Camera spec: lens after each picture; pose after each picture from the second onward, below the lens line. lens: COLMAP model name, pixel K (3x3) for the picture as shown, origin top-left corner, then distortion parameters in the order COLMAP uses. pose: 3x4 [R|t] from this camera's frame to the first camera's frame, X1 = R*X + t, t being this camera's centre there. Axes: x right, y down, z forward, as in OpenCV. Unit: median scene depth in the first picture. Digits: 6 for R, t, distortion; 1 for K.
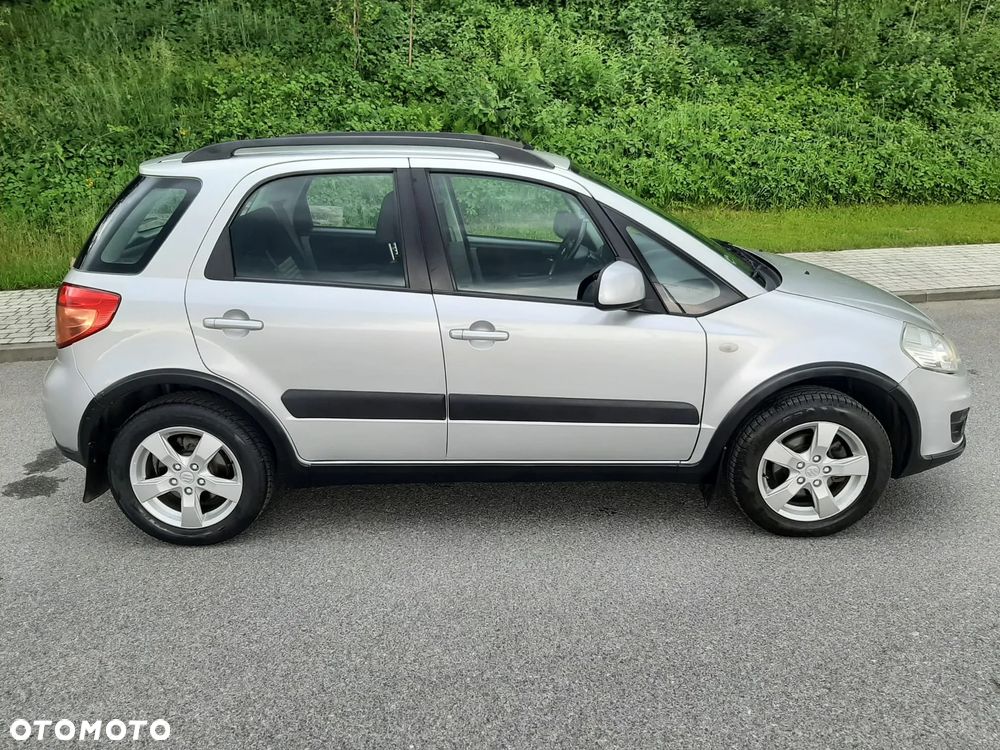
lens RADIAL K [[777.1, 0, 494.5], [0, 777.1, 369.0], [0, 0, 1]] dist [0.034123, -0.075961]
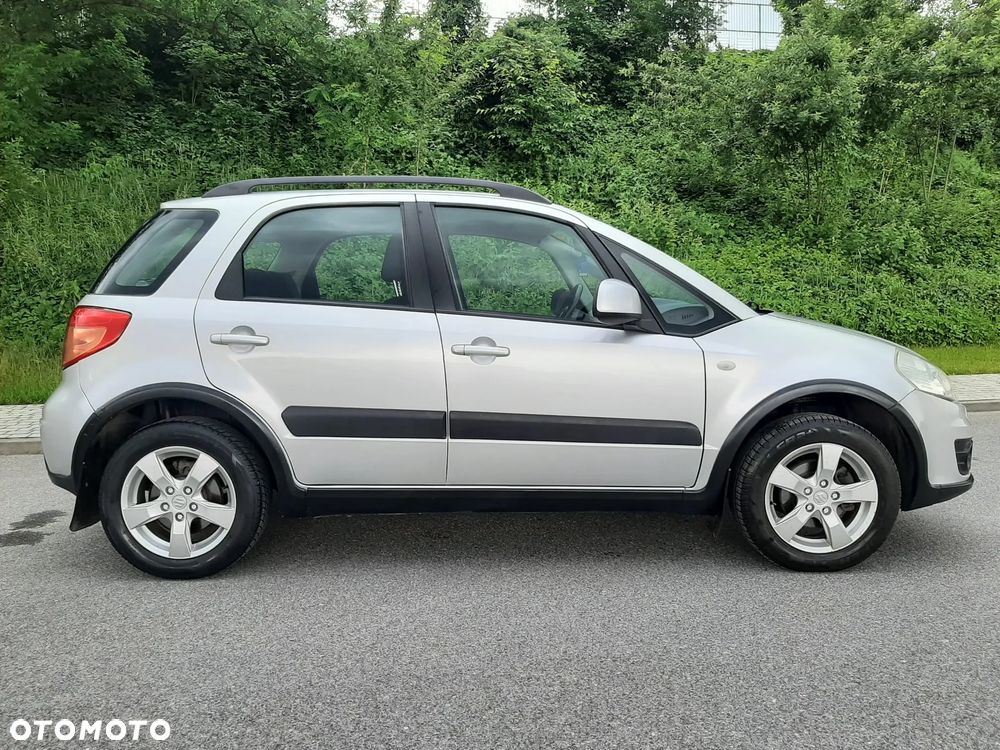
lens RADIAL K [[777.1, 0, 493.5], [0, 777.1, 374.3], [0, 0, 1]] dist [0.034123, -0.075961]
pose [[0.999996, 0.001094, 0.002610, -0.004989], [-0.000481, 0.974614, -0.223892, 0.203958], [-0.002789, 0.223890, 0.974610, 0.014750]]
